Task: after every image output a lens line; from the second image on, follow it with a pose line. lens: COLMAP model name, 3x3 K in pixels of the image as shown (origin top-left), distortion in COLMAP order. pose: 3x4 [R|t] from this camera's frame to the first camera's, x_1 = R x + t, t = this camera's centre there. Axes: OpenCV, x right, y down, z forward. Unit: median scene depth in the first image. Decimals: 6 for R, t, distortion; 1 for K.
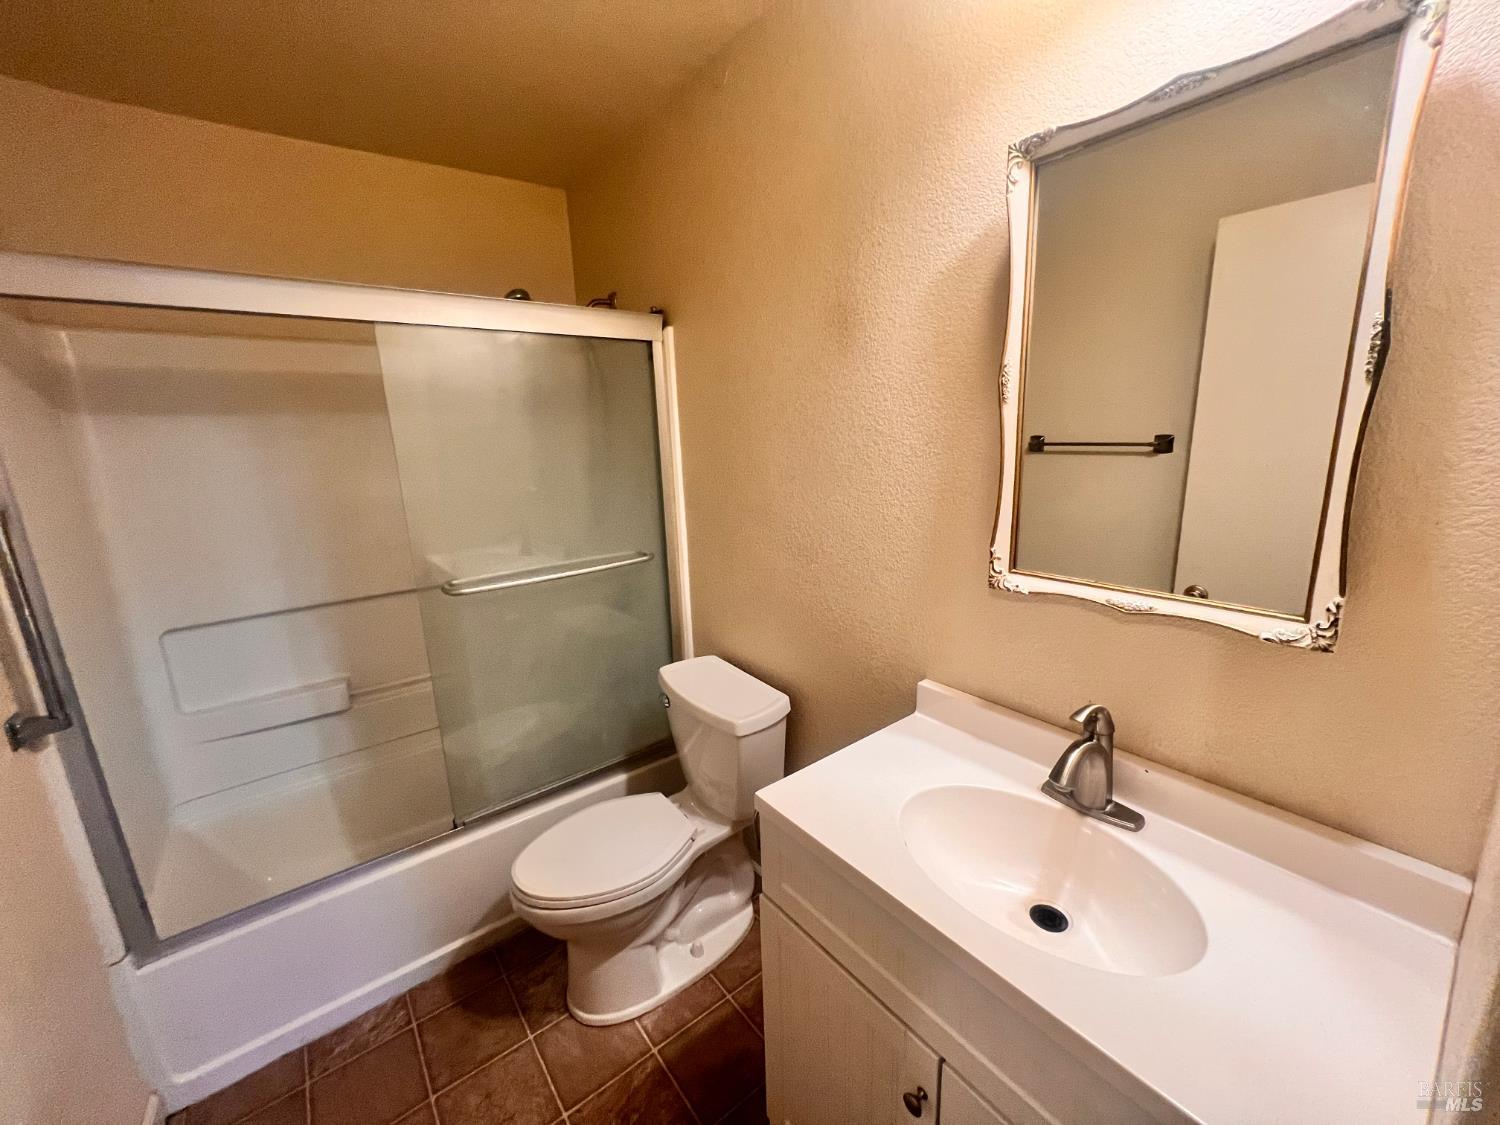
lens RADIAL K [[599.1, 0, 750.4], [0, 599.1, 561.6], [0, 0, 1]] dist [-0.002809, 0.000129]
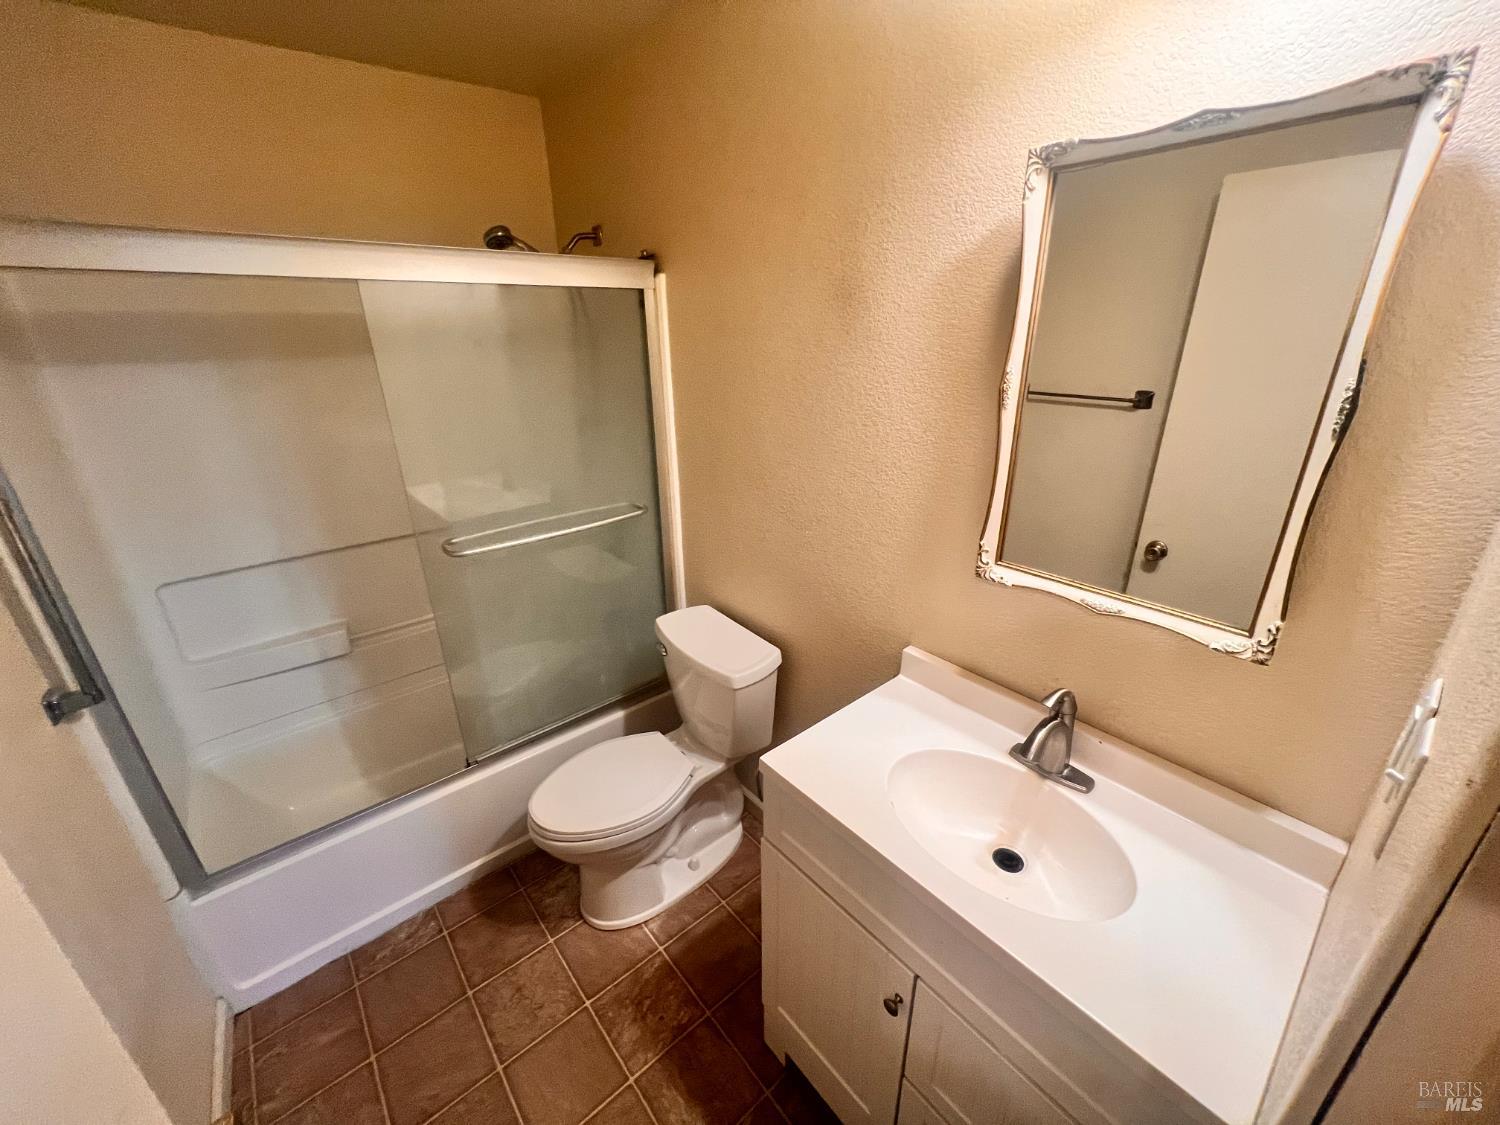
lens RADIAL K [[599.1, 0, 750.4], [0, 599.1, 561.6], [0, 0, 1]] dist [-0.002809, 0.000129]
pose [[0.998849, 0.004036, 0.047795, -0.049771], [-0.011389, 0.987914, 0.154583, -0.116266], [-0.046593, -0.154949, 0.986823, -0.040259]]
